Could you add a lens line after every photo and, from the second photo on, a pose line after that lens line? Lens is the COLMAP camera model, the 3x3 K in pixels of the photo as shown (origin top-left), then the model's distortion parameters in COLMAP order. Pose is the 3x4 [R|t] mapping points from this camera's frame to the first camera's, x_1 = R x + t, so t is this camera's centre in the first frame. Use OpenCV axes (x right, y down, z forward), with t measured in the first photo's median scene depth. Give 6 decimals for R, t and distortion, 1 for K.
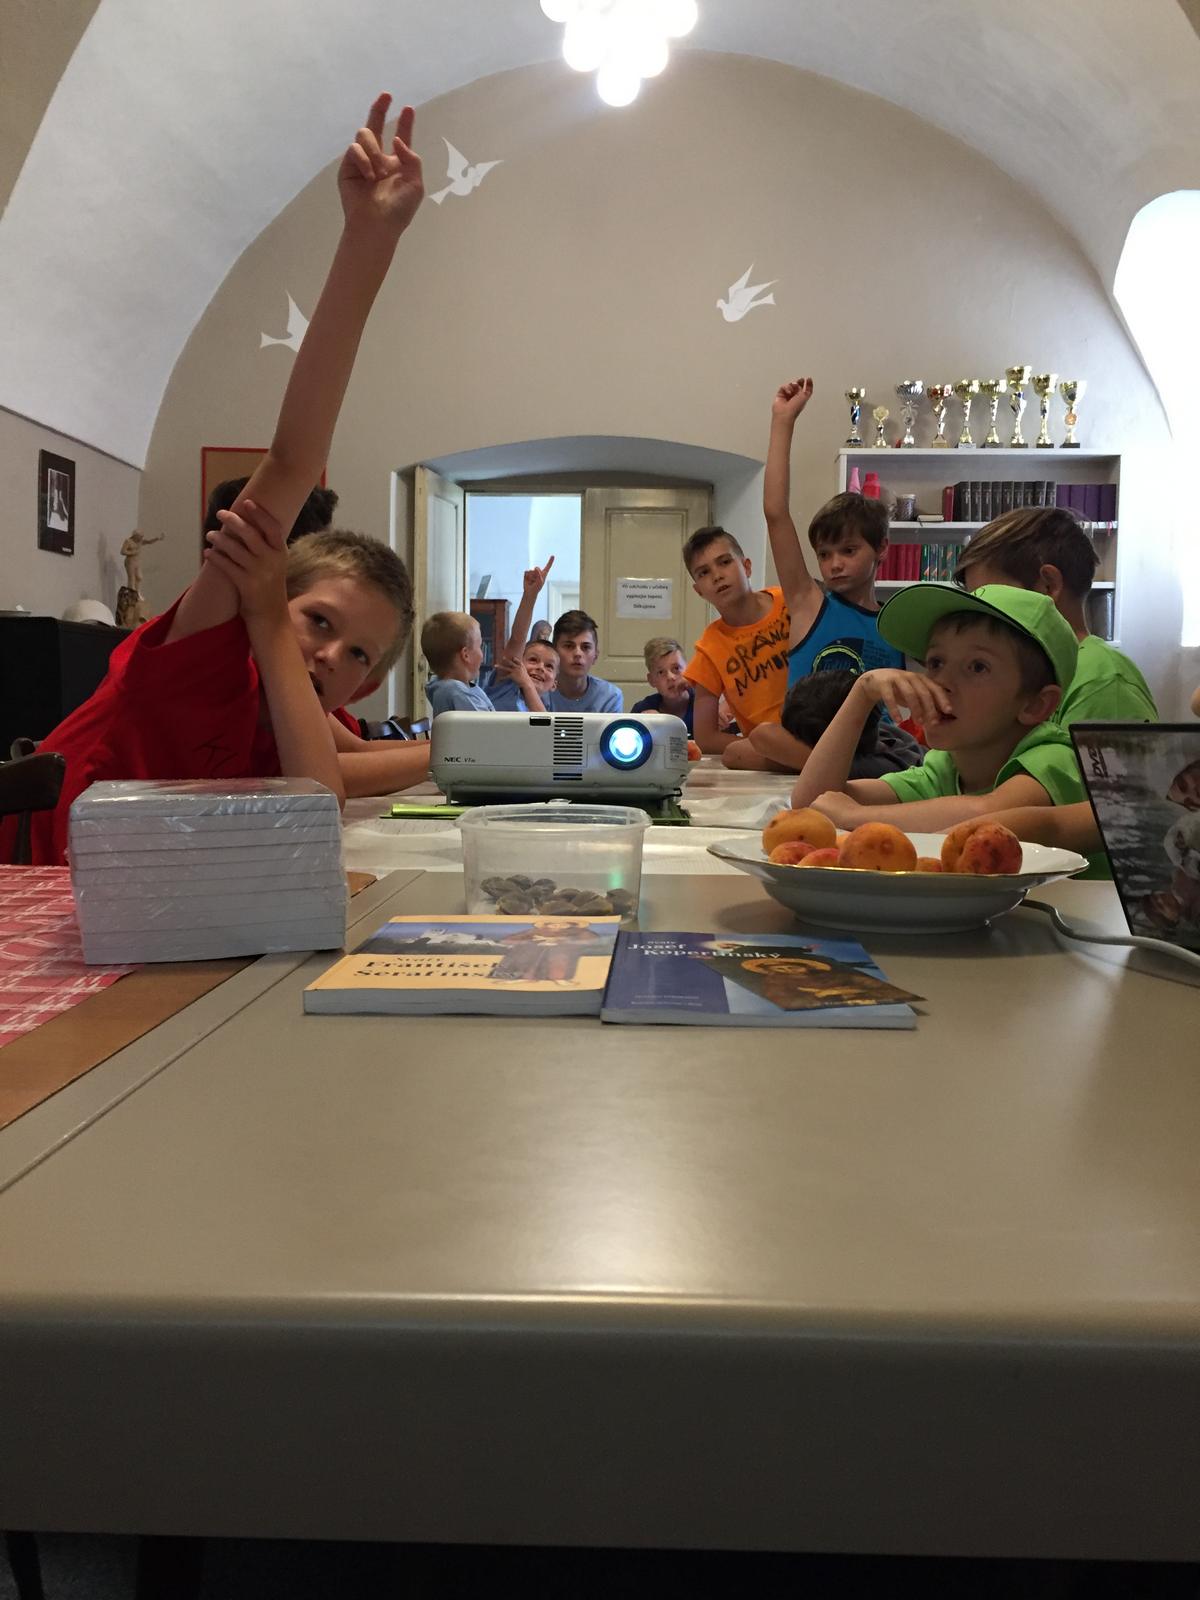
lens RADIAL K [[1370.1, 0, 607.5], [0, 1370.1, 800.4], [0, 0, 1]] dist [0.066725, -0.111754]
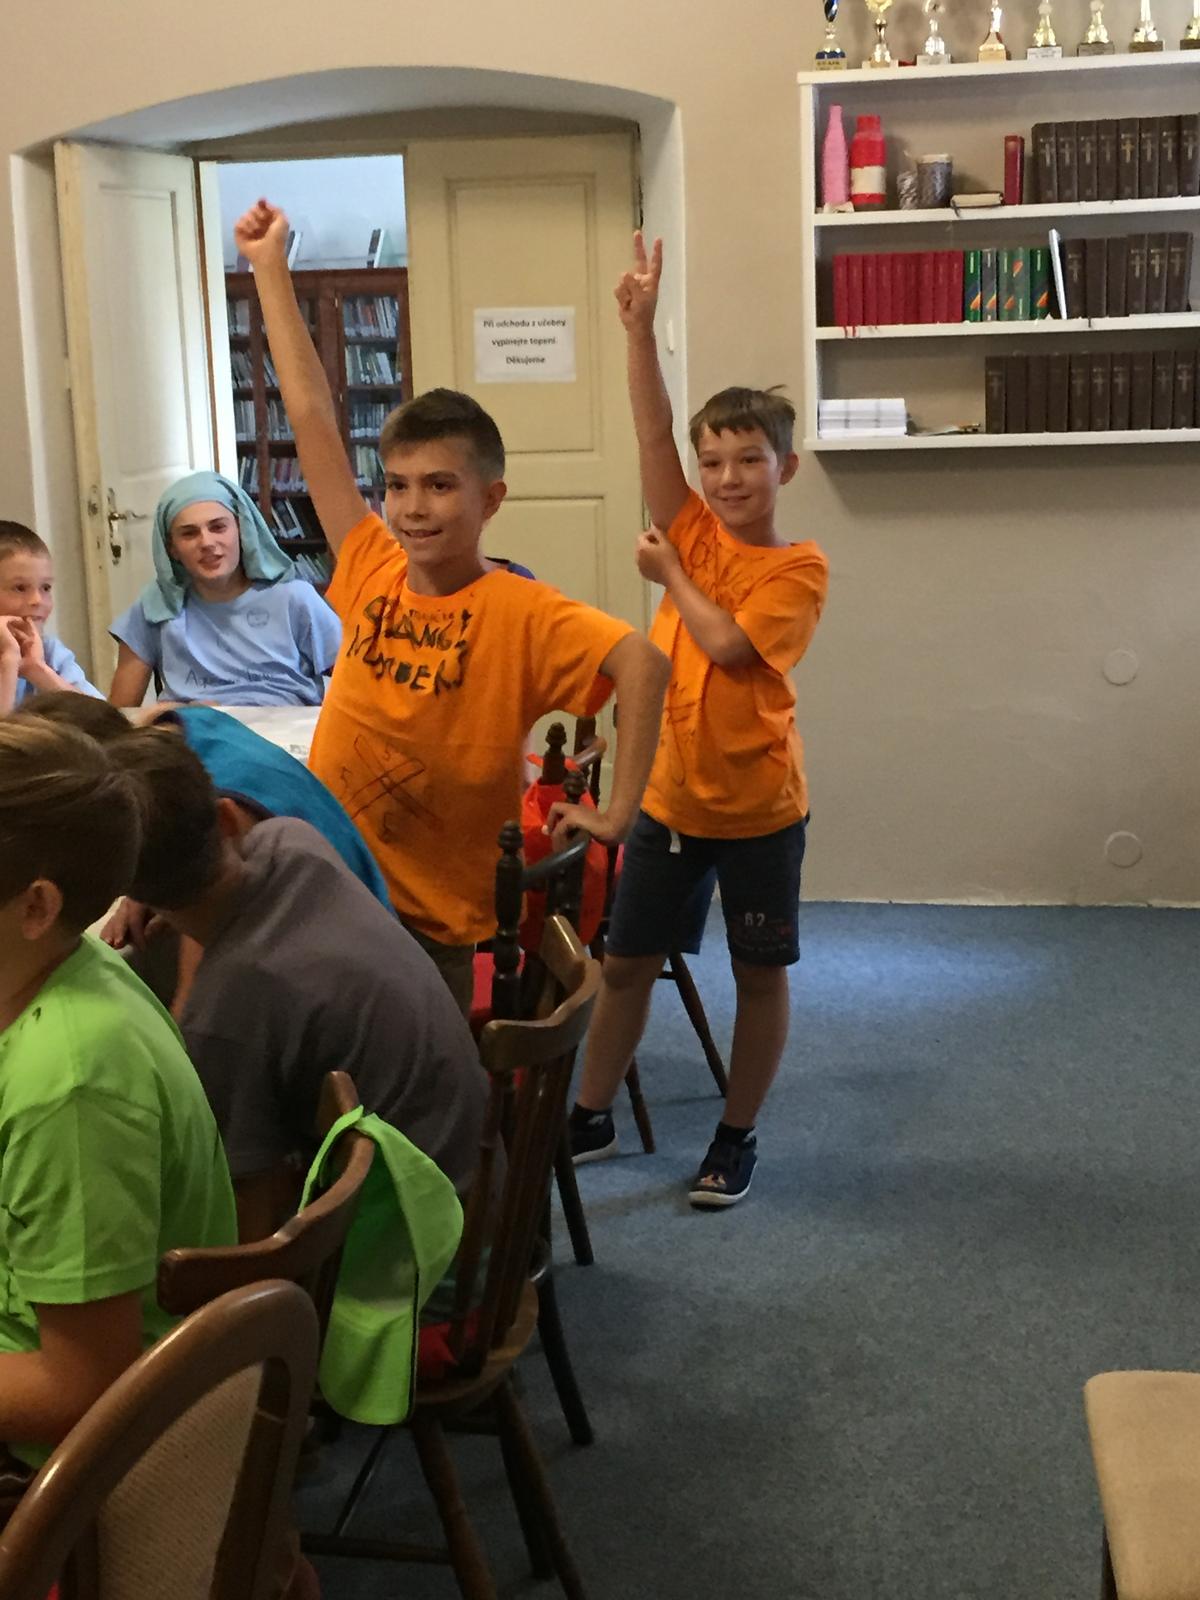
lens RADIAL K [[2405.3, 0, 637.8], [0, 2405.3, 786.1], [0, 0, 1]] dist [0.043785, 0.000000]
pose [[0.988116, -0.017462, -0.152717, 0.241800], [0.036257, 0.991970, 0.121165, -0.099835], [0.149375, -0.125262, 0.980814, 0.058762]]
